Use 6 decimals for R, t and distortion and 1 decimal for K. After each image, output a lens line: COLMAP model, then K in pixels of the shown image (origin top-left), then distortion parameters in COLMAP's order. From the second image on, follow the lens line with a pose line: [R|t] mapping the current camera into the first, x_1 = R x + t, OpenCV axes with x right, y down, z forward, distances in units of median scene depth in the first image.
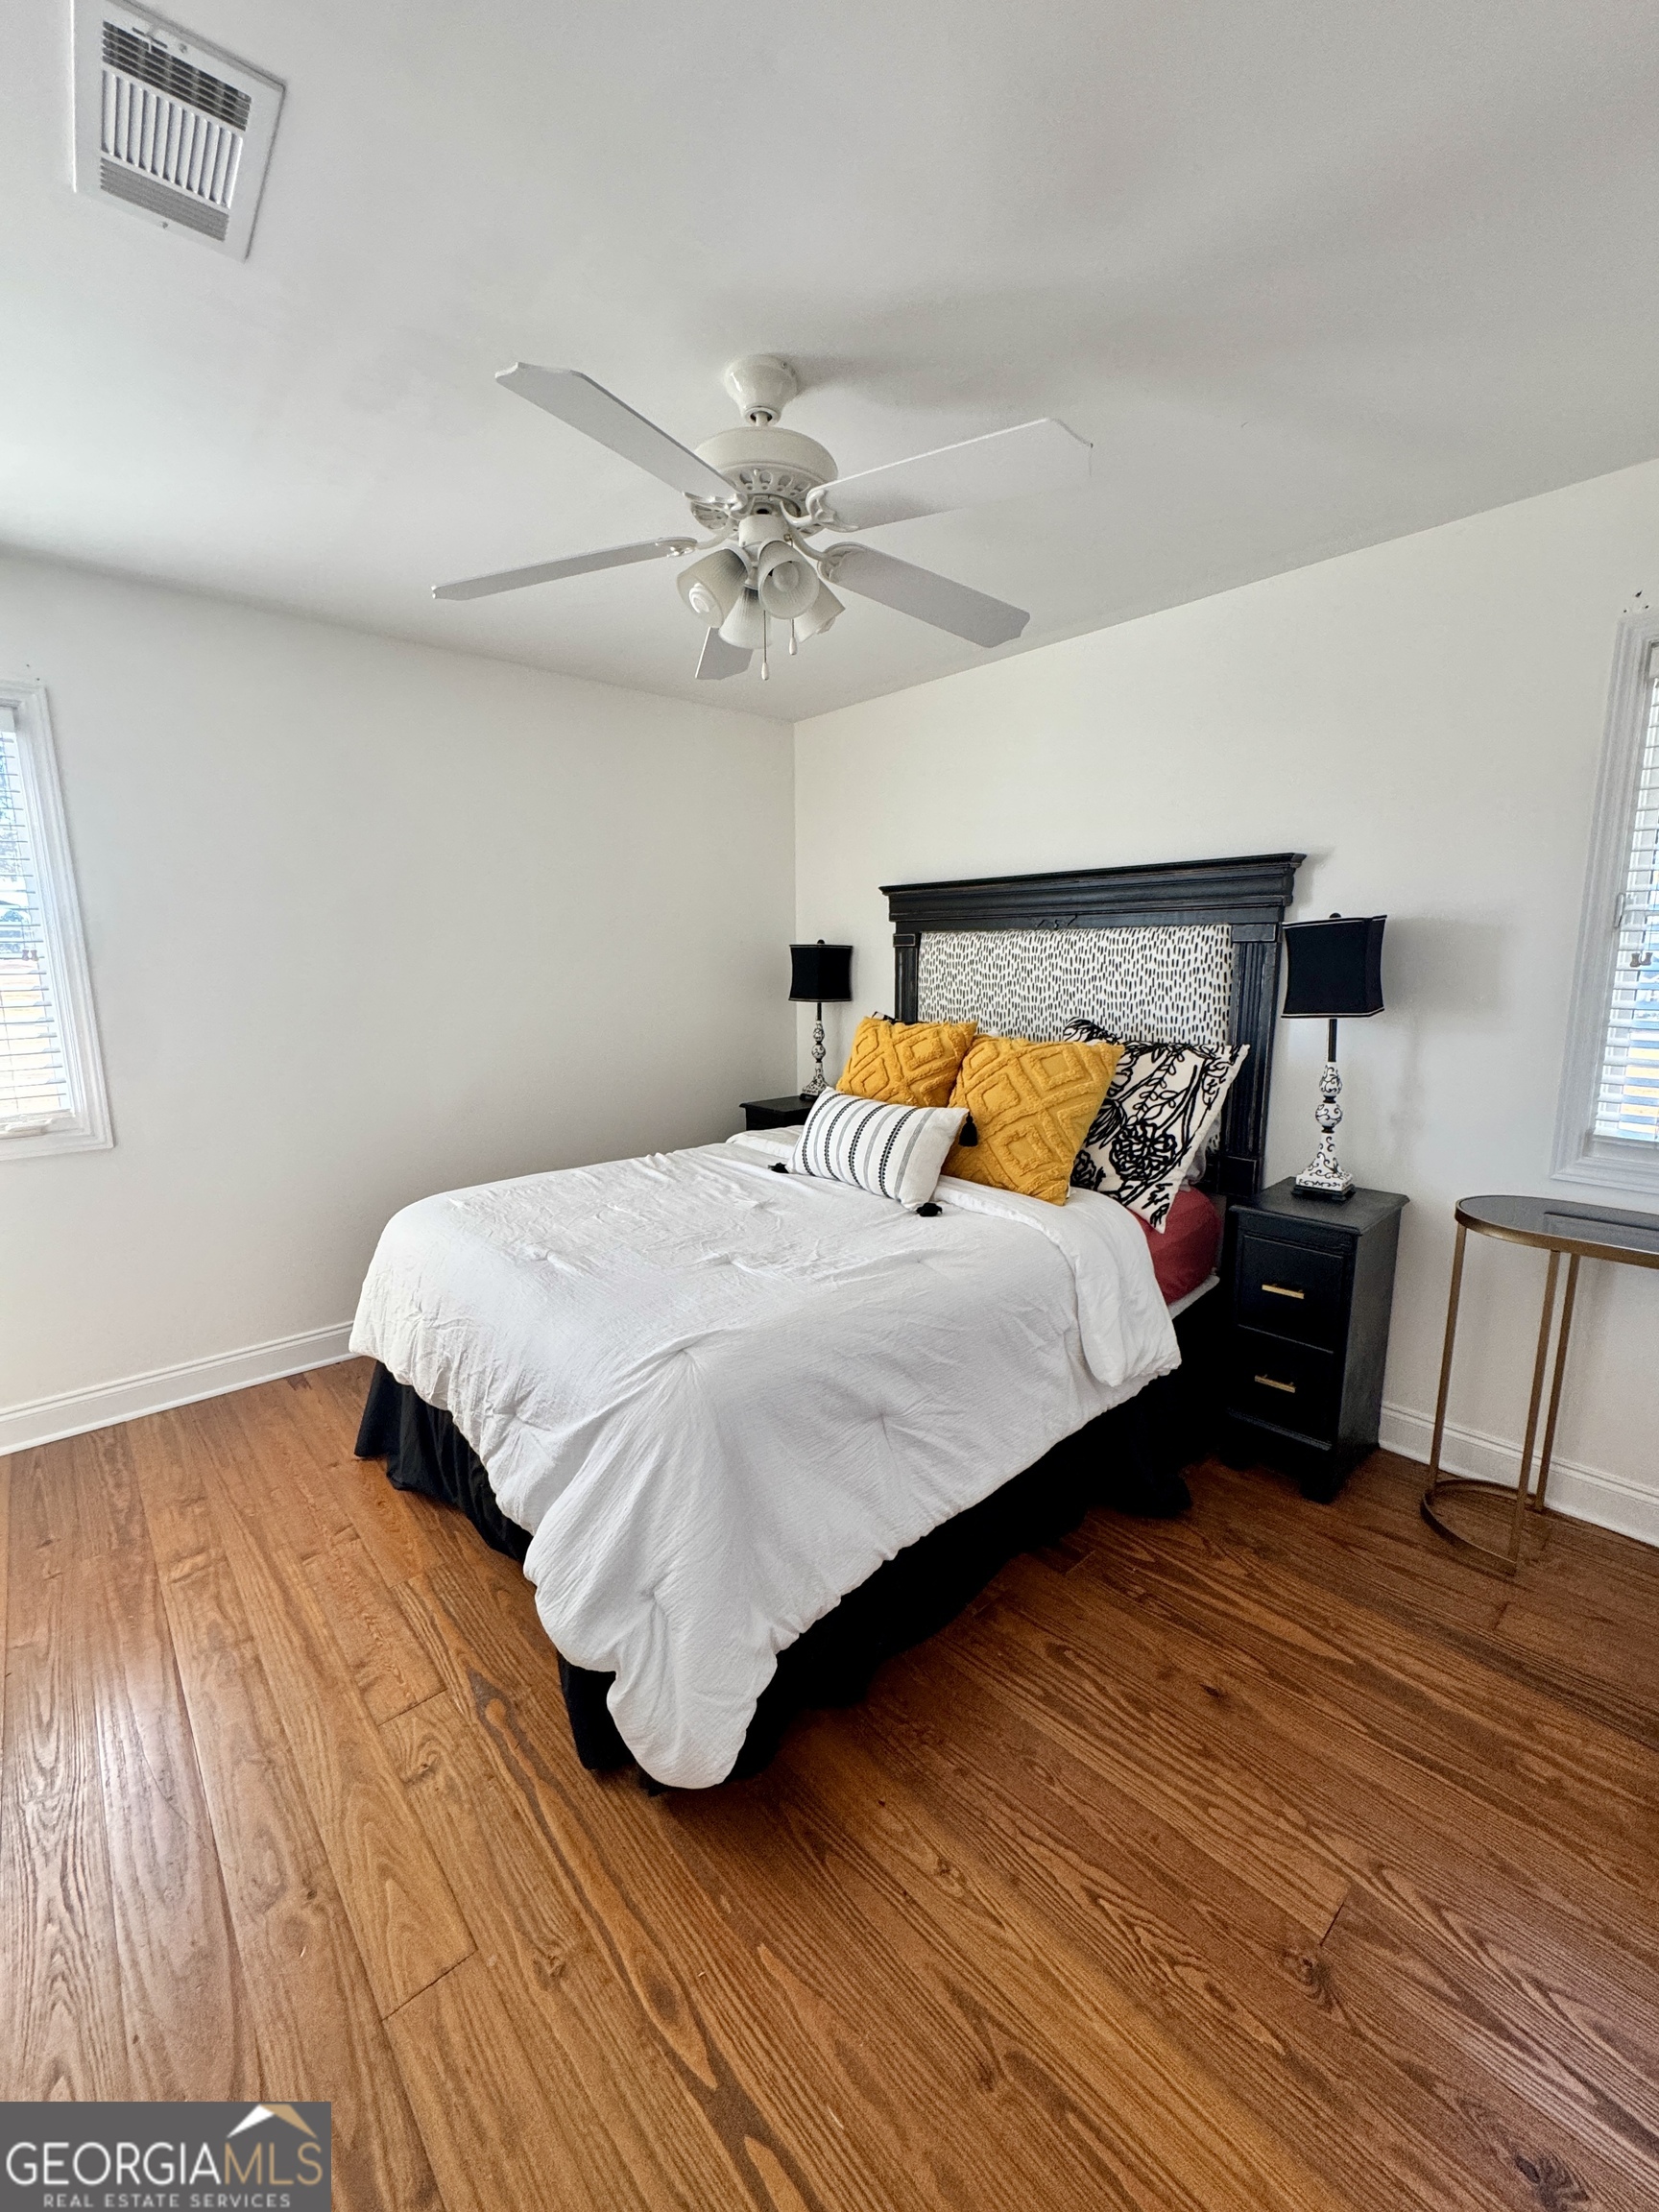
lens RADIAL K [[883.2, 0, 831.7], [0, 883.2, 1108.8], [0, 0, 1]] dist [-0.004625, 0.000586]
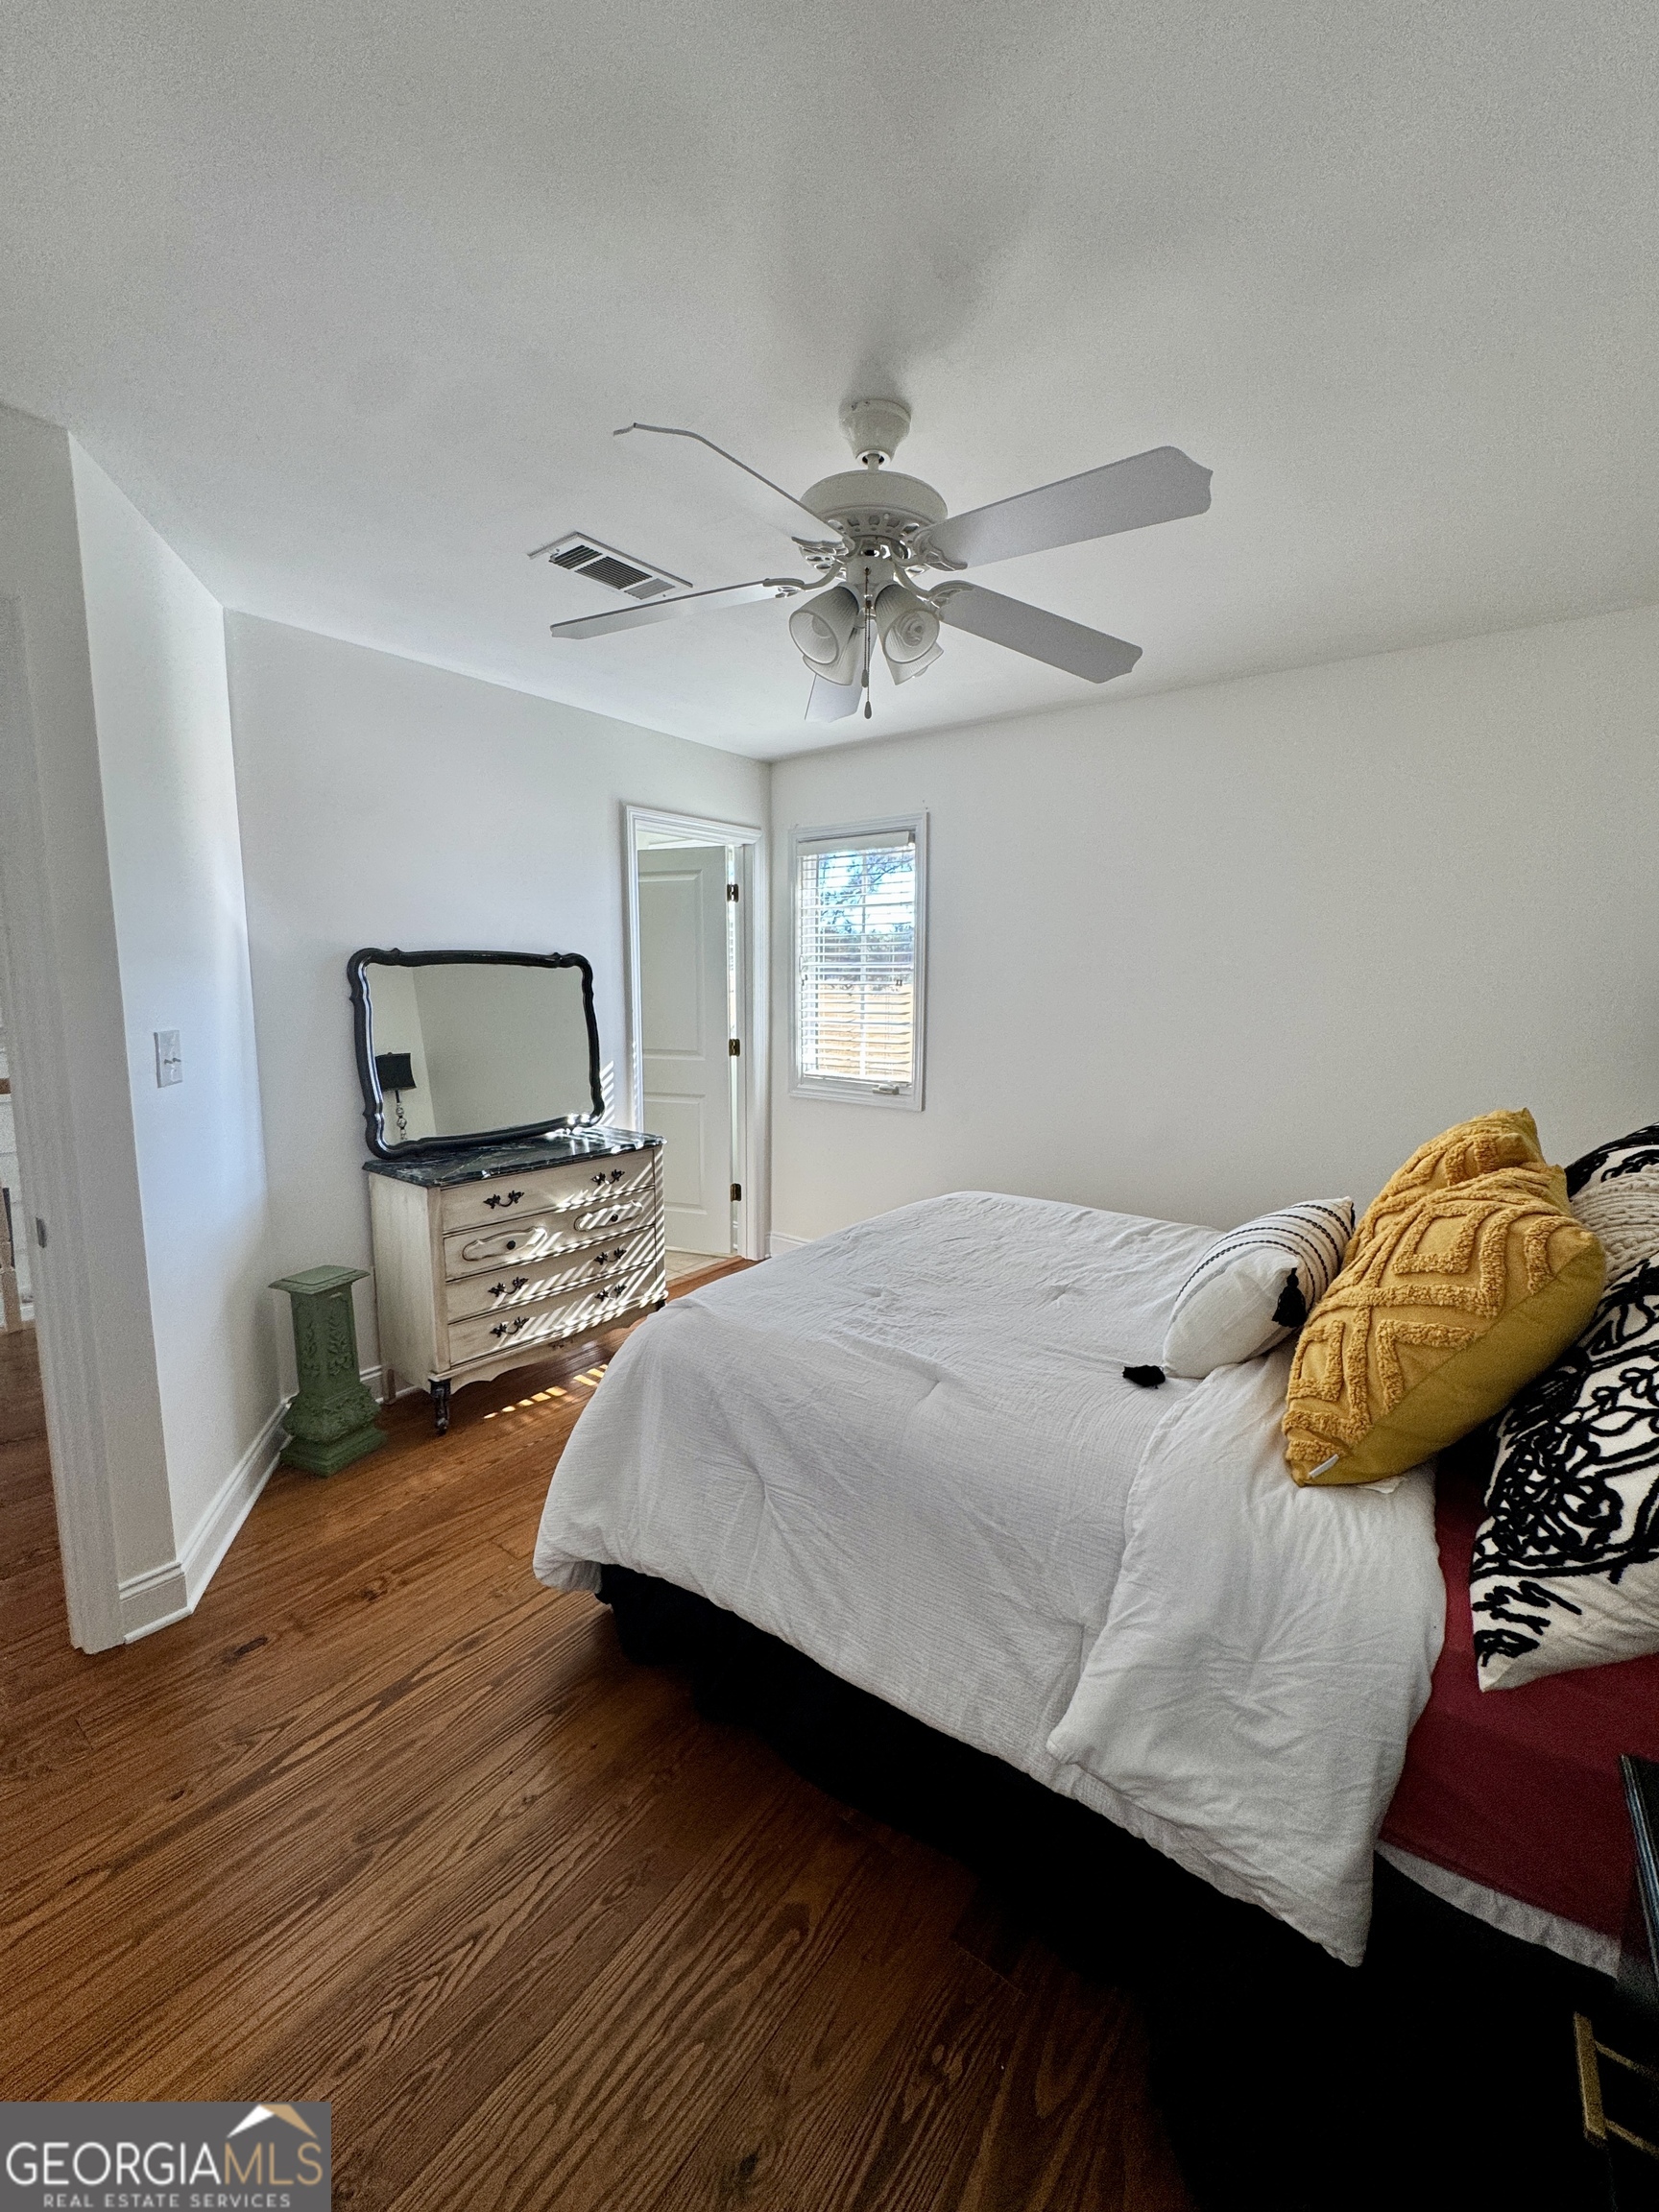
lens RADIAL K [[883.2, 0, 829.3], [0, 883.2, 1101.7], [0, 0, 1]] dist [-0.004625, 0.000586]
pose [[0.196799, 0.144875, -0.969681, 0.863759], [-0.178970, 0.977714, 0.109753, -0.152445], [0.963971, 0.151944, 0.218342, 0.733156]]
